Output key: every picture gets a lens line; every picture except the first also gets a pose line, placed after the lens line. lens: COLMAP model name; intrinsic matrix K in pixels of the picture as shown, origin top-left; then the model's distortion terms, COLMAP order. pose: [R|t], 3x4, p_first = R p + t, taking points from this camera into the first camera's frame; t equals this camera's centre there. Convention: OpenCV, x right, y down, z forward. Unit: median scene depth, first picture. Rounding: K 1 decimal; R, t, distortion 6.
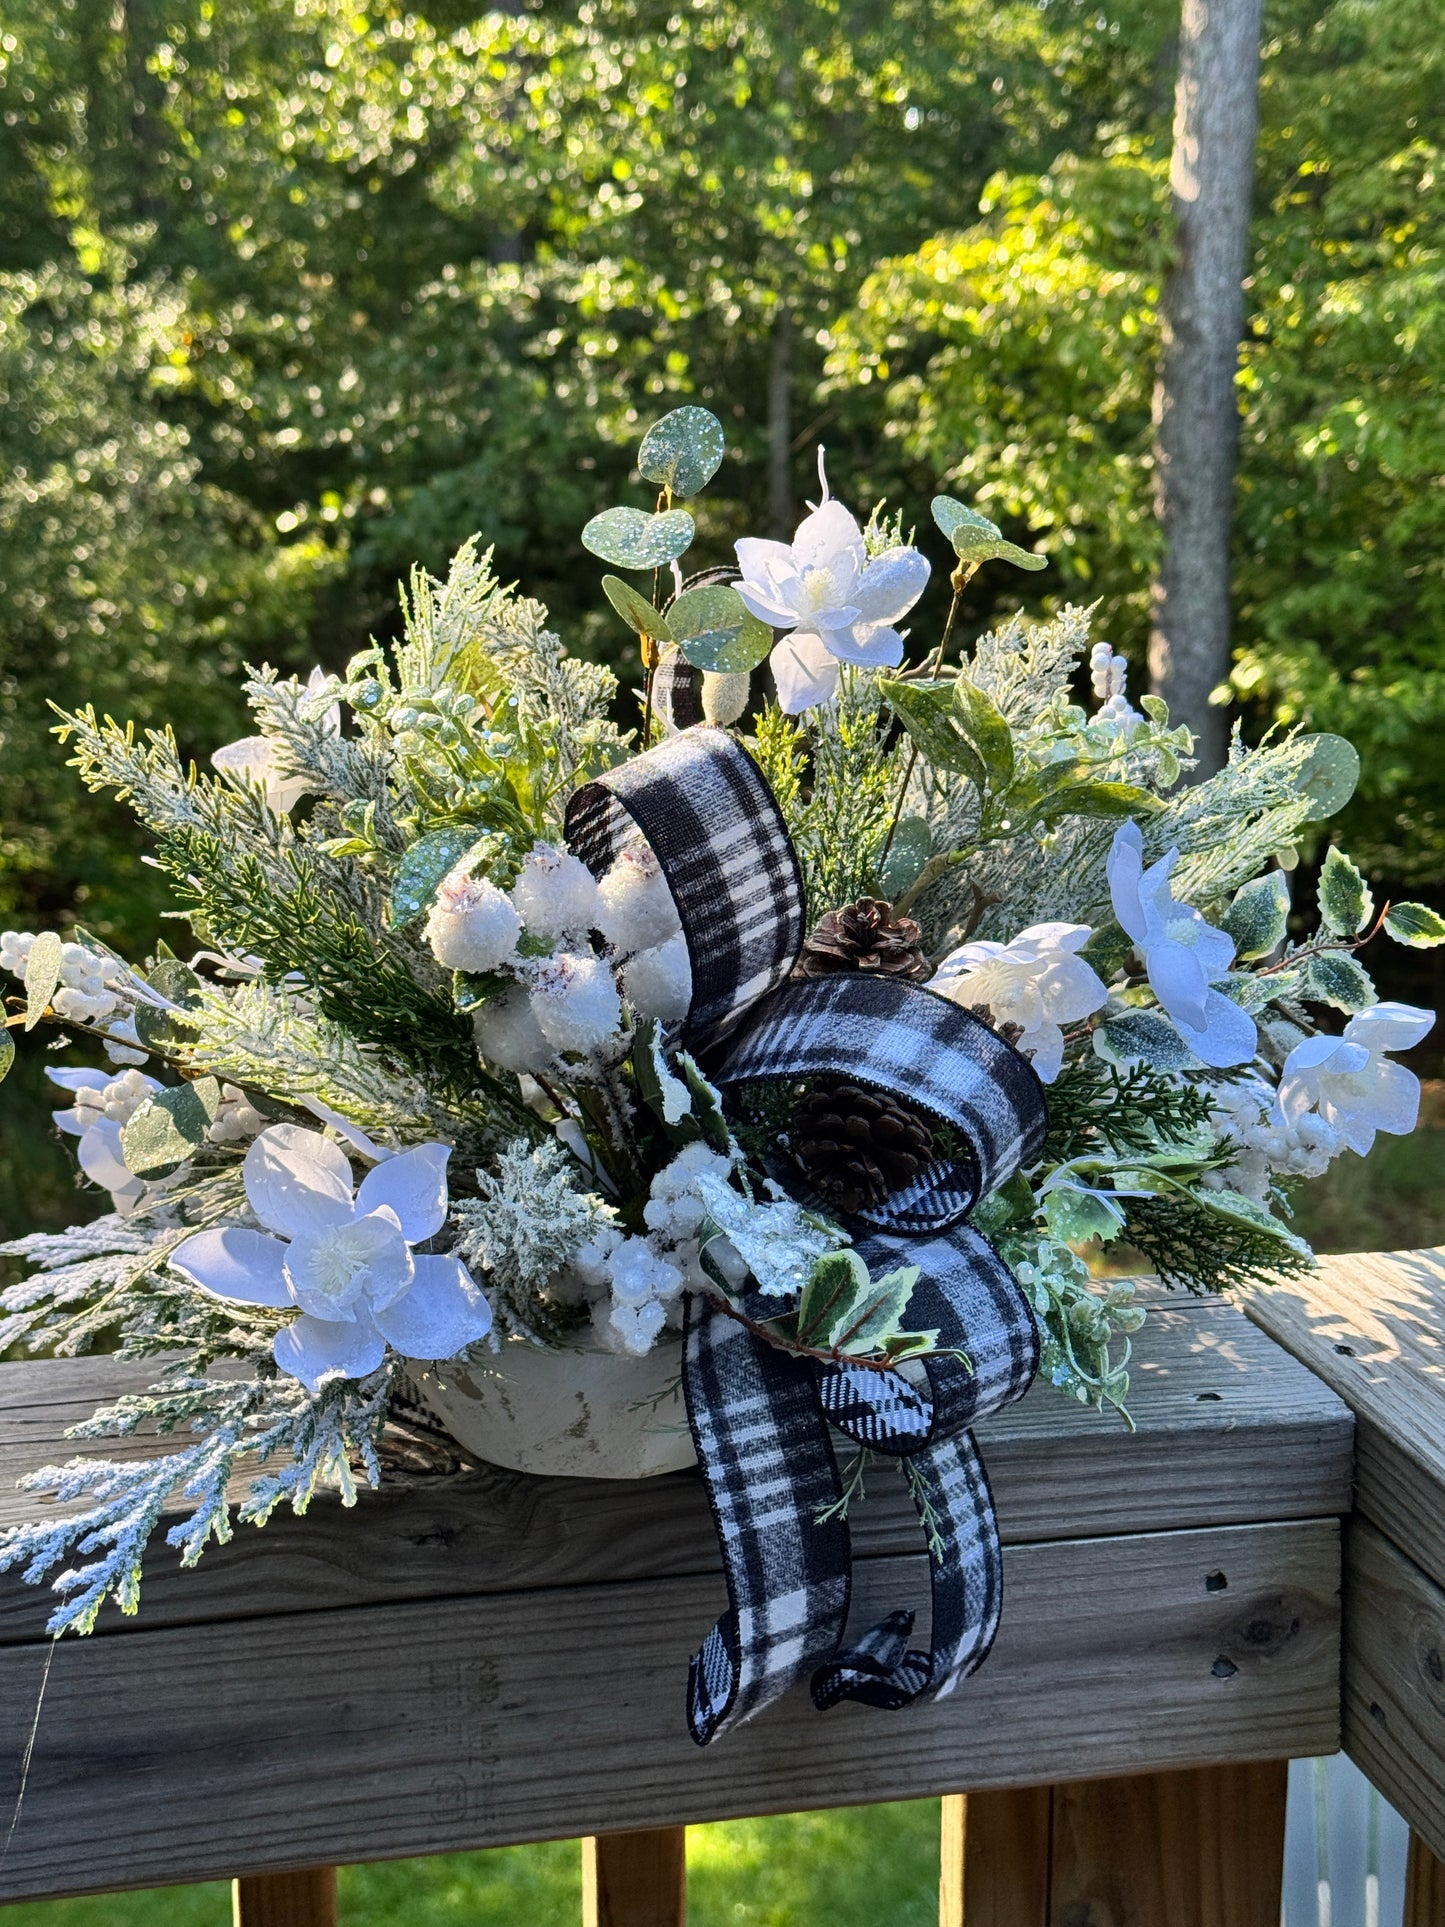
lens RADIAL K [[2706.0, 0, 722.1], [0, 2706.0, 972.0], [0, 0, 1]] dist [0.198393, -0.337586]
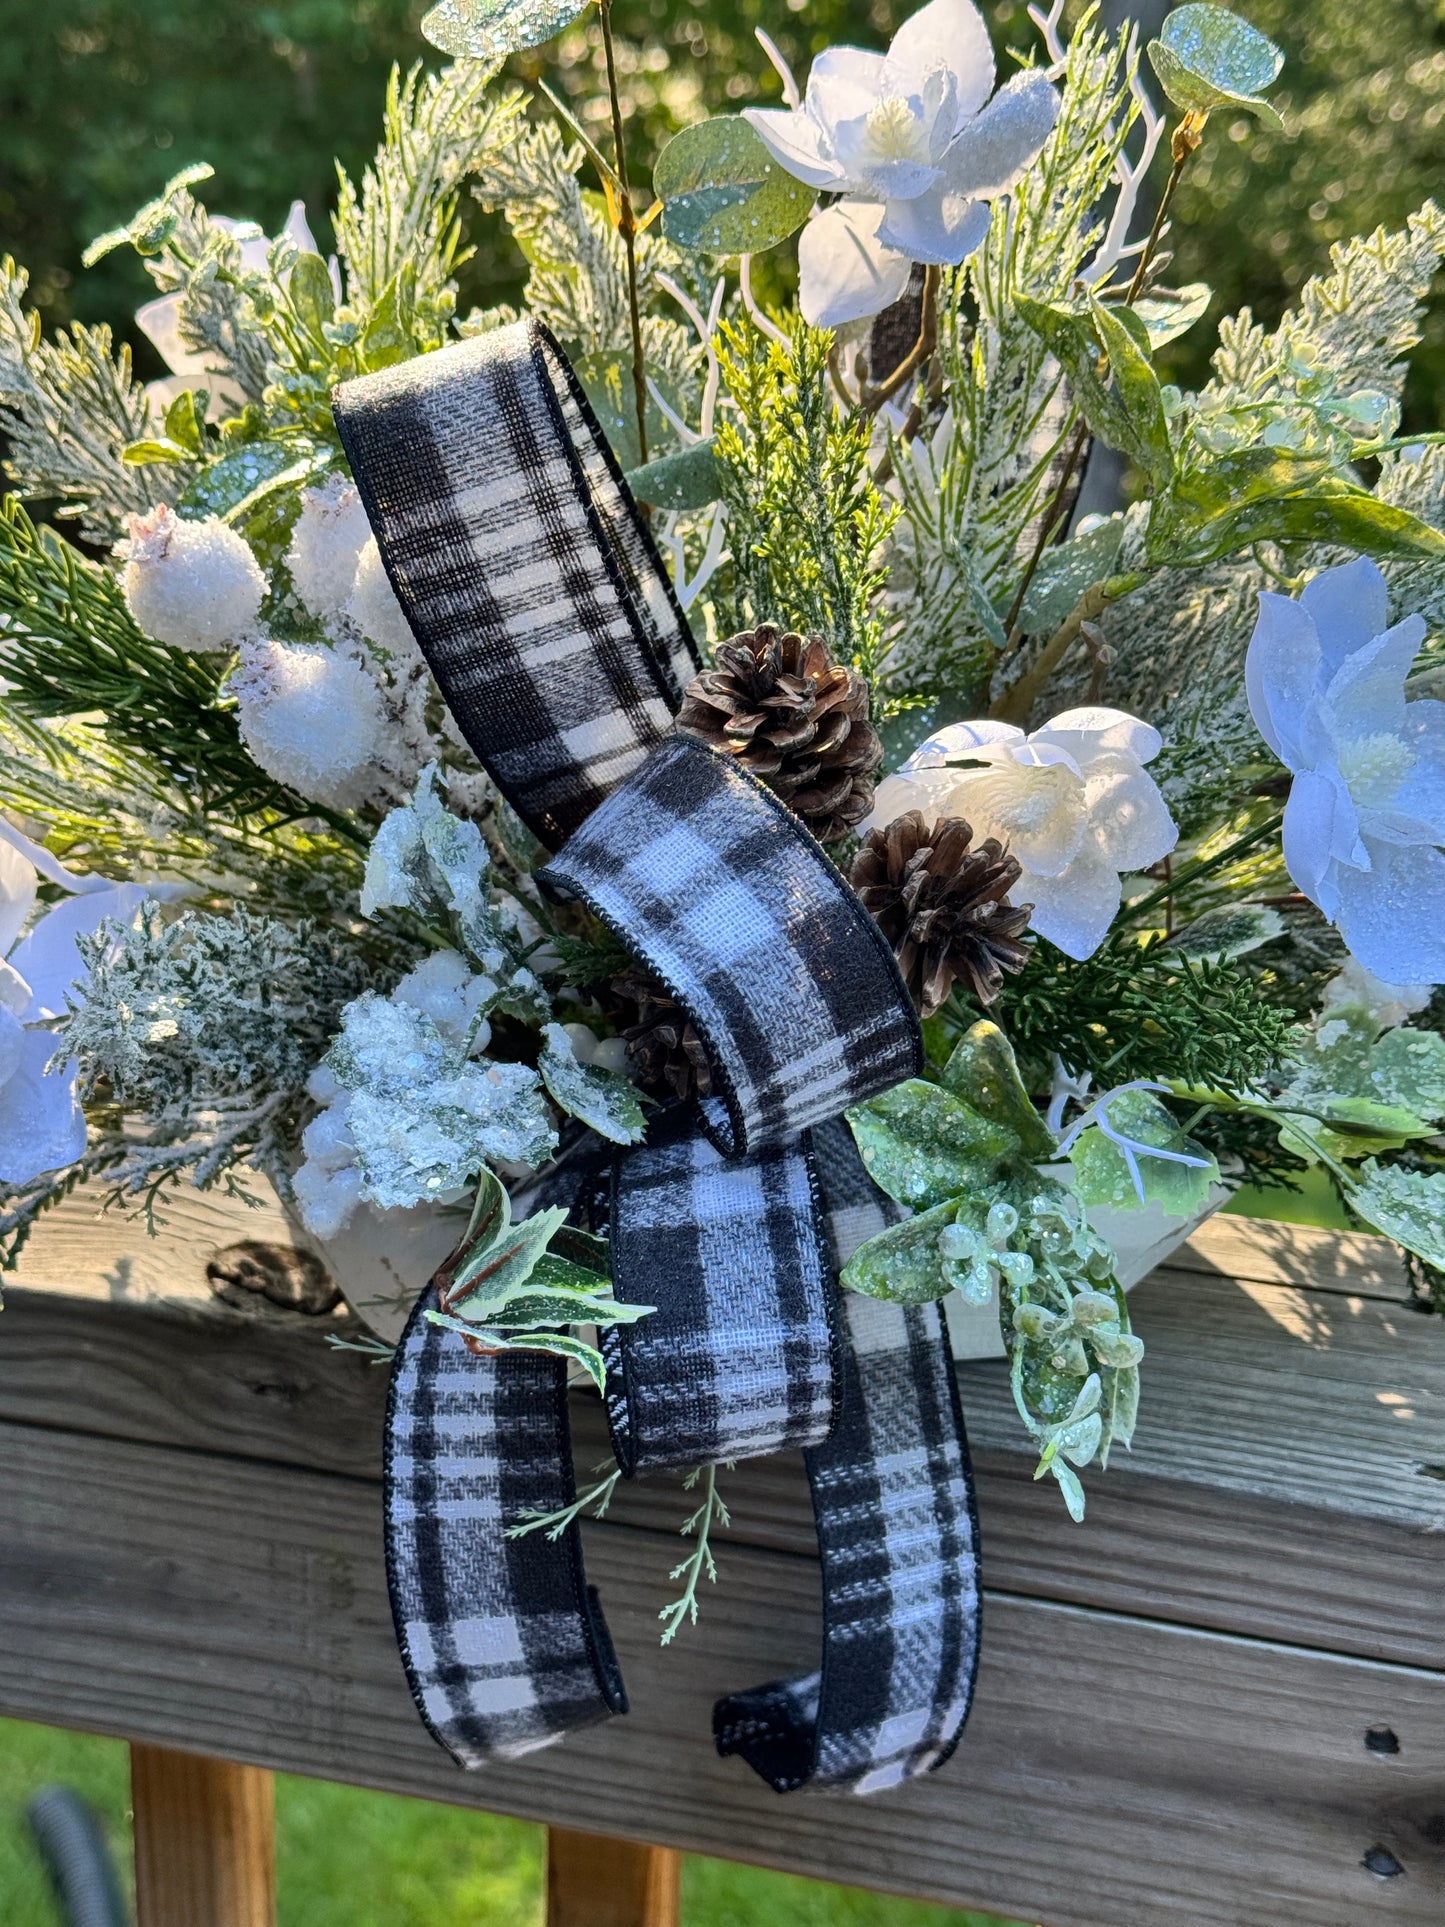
lens RADIAL K [[2706.0, 0, 722.1], [0, 2706.0, 972.0], [0, 0, 1]] dist [0.198393, -0.337586]
pose [[0.893026, 0.187638, -0.409020, 0.320892], [-0.136421, 0.979032, 0.151278, -0.042402], [0.428829, -0.079296, 0.899899, 0.410855]]
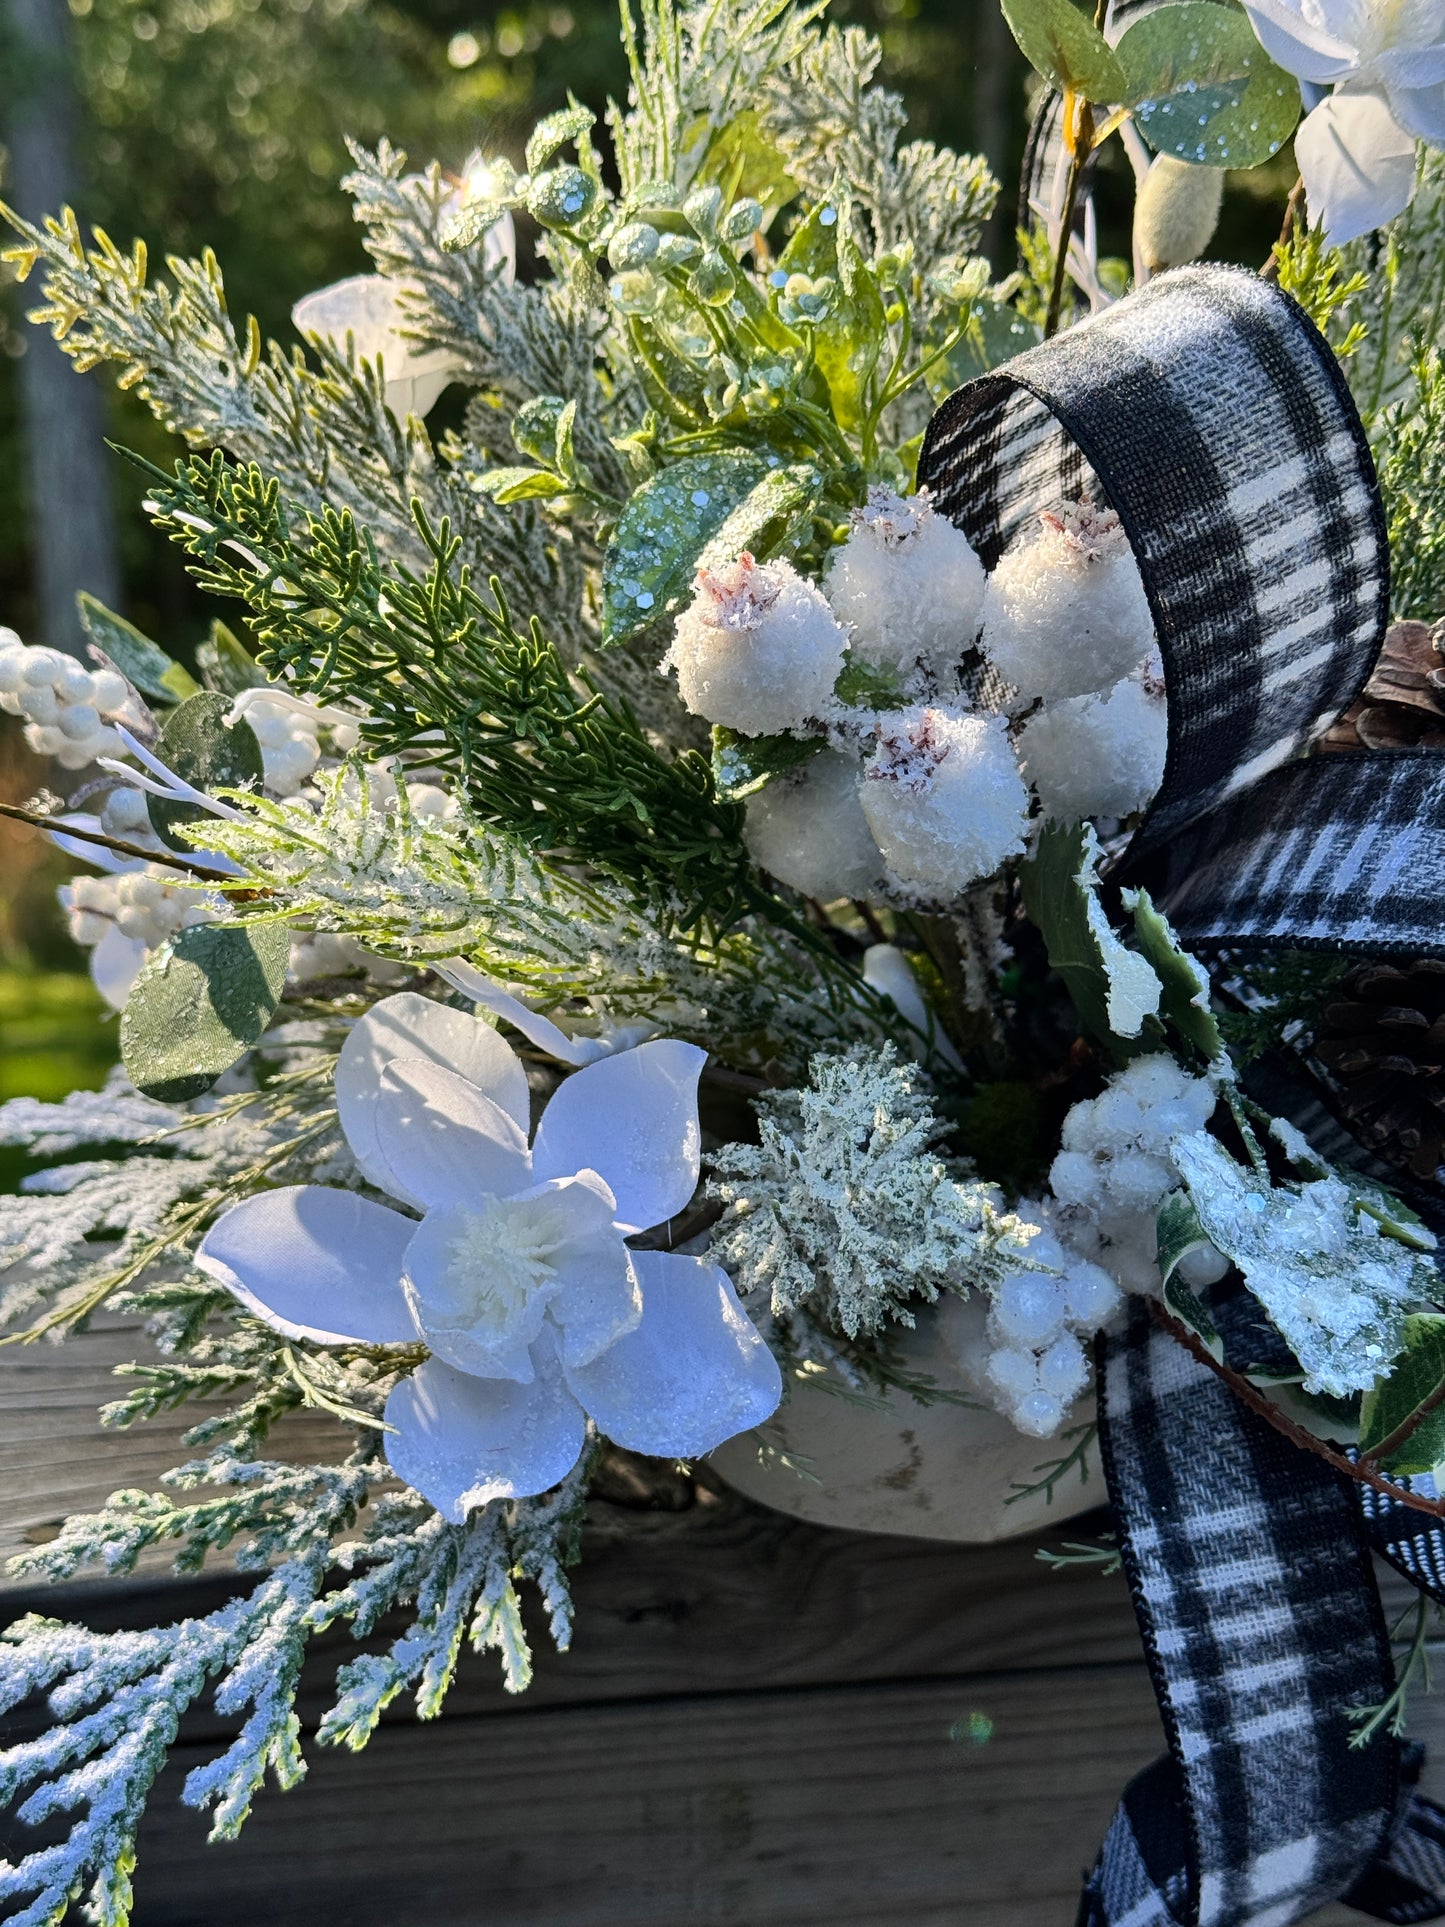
lens RADIAL K [[2710.5, 0, 736.0], [0, 2710.5, 959.5], [0, 0, 1]] dist [0.190001, -0.388484]
pose [[0.997959, 0.031383, -0.055607, -0.062134], [-0.022694, 0.988347, 0.150518, -0.035777], [0.059683, -0.148949, 0.987042, 0.446965]]
